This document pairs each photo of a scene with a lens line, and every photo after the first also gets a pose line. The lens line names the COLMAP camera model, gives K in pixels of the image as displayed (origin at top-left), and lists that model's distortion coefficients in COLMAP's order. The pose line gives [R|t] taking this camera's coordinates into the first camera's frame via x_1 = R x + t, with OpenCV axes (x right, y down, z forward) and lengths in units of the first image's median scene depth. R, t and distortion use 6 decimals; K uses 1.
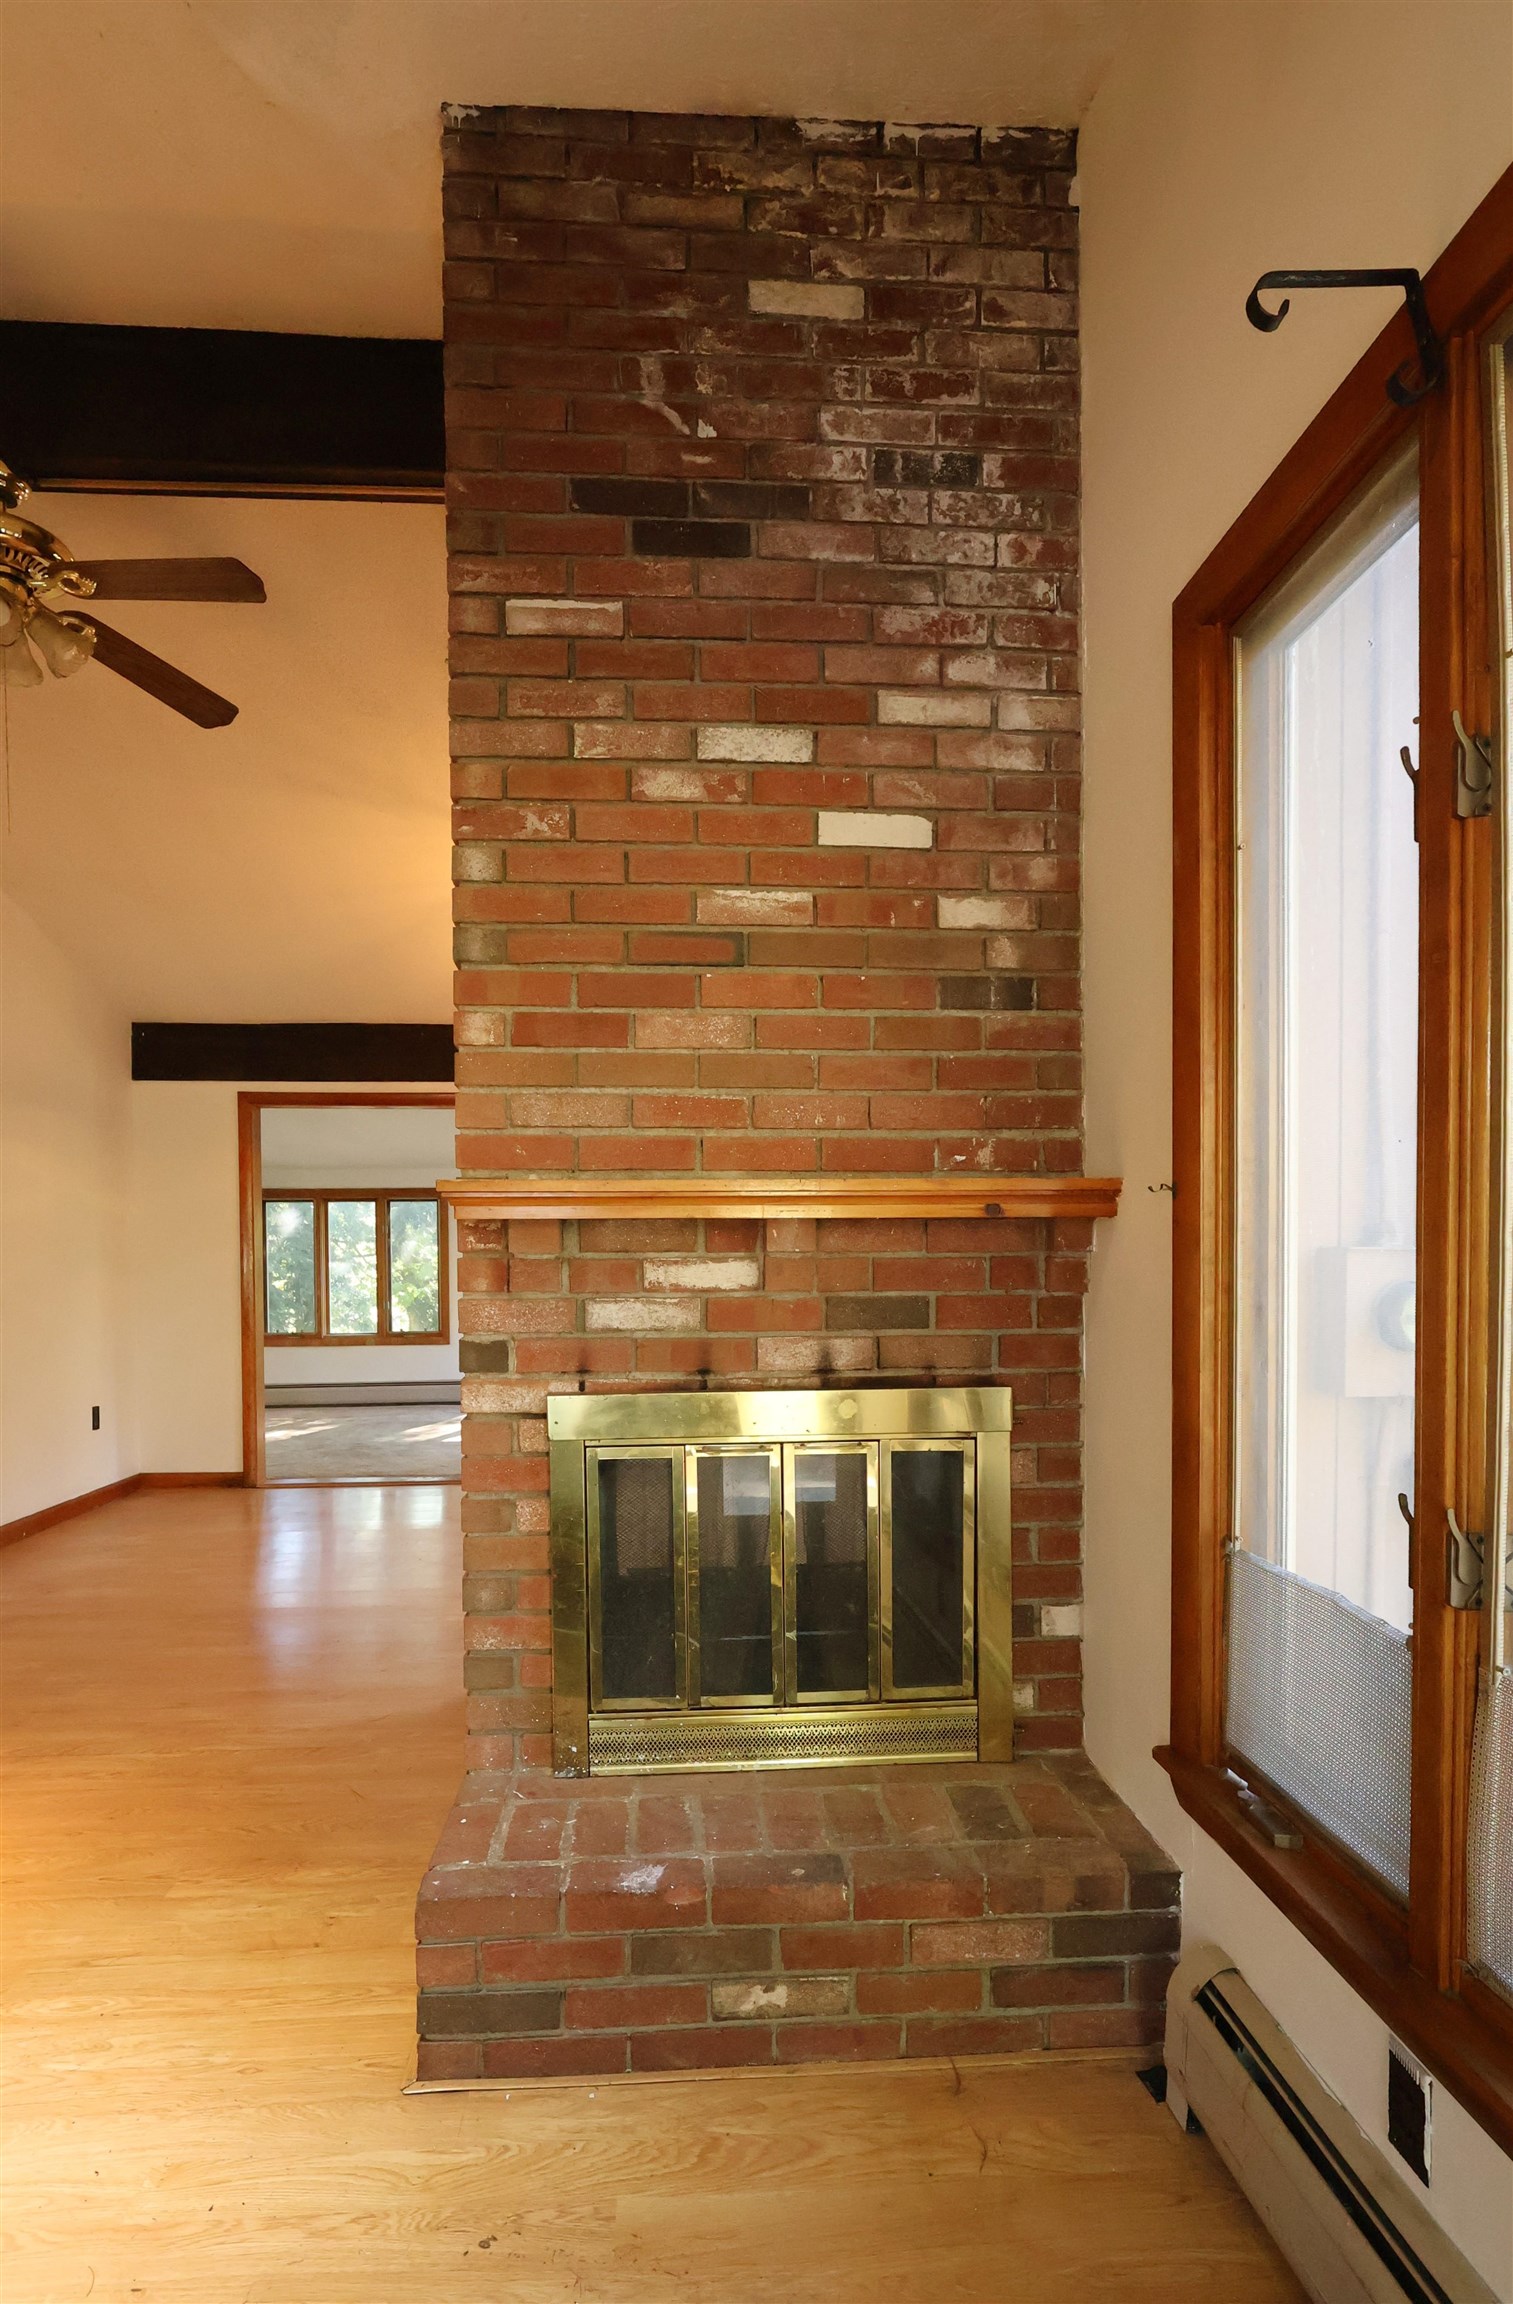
lens RADIAL K [[1232.9, 0, 747.3], [0, 1232.9, 1286.7], [0, 0, 1]] dist [0.004572, -0.000056]
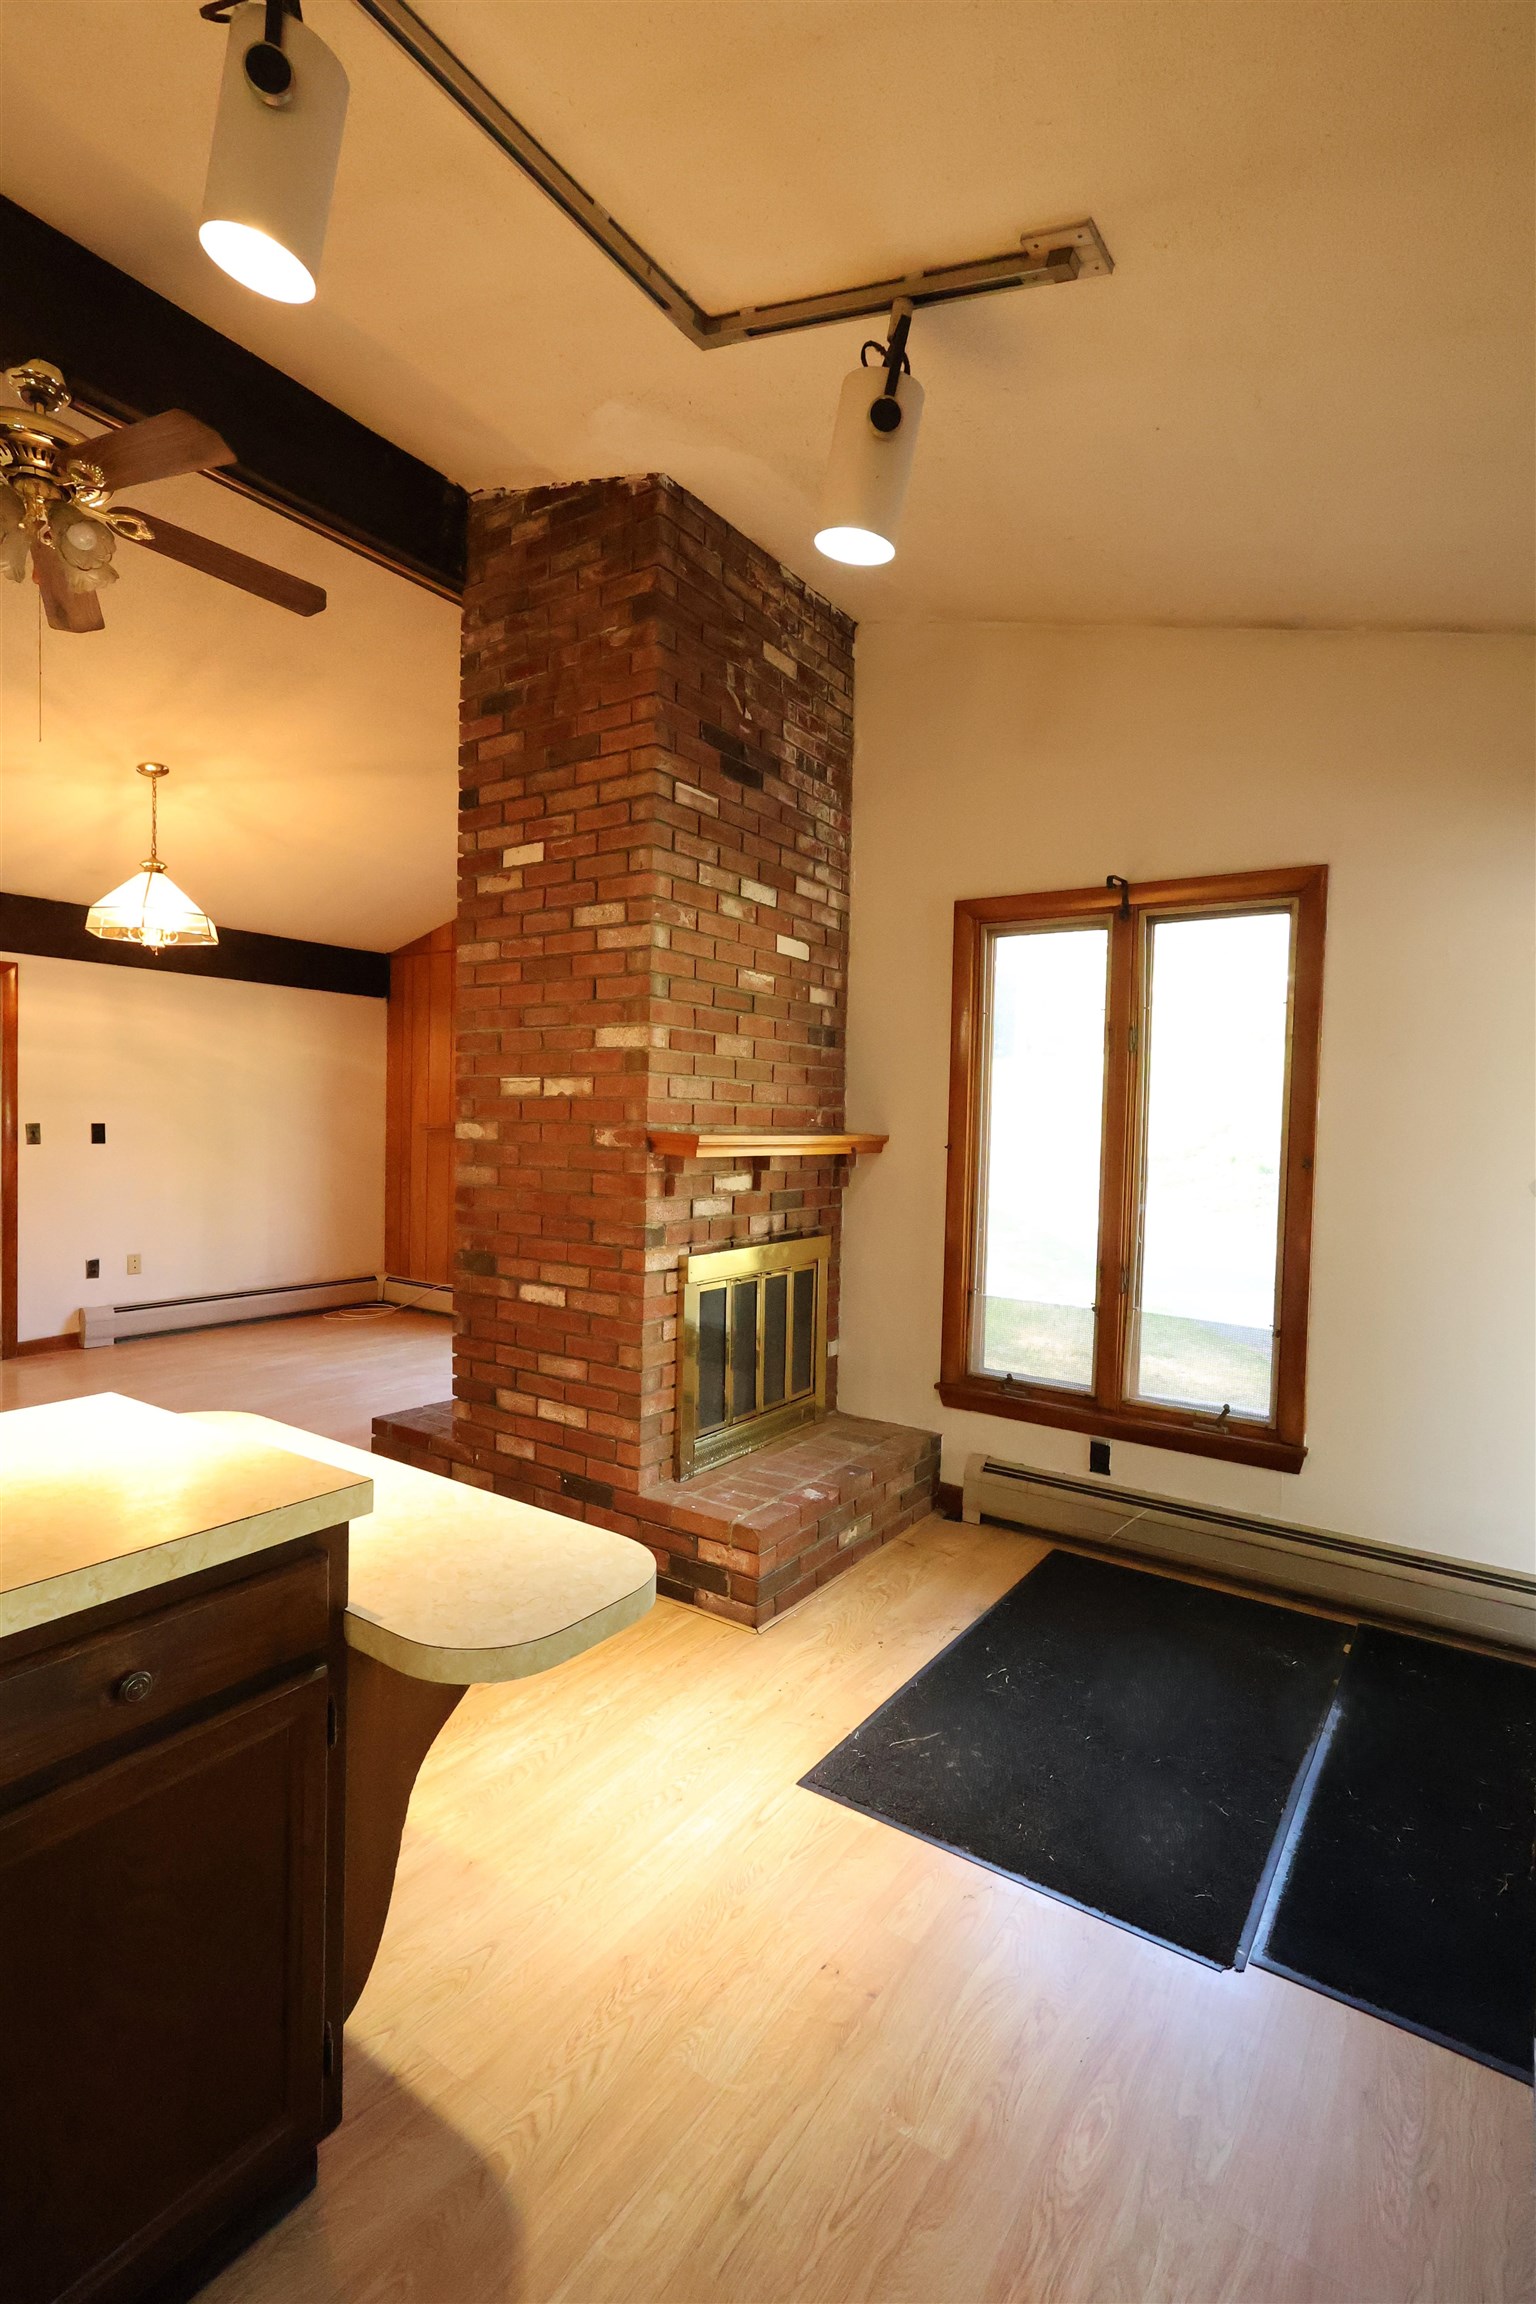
lens RADIAL K [[1064.3, 0, 768.0], [0, 1064.3, 1152.0], [0, 0, 1]] dist [-0.000172, 0.000347]
pose [[0.616431, -0.002352, 0.787405, -1.222227], [-0.011837, 0.999855, 0.012253, -0.074670], [-0.787320, -0.016874, 0.616314, 0.010447]]
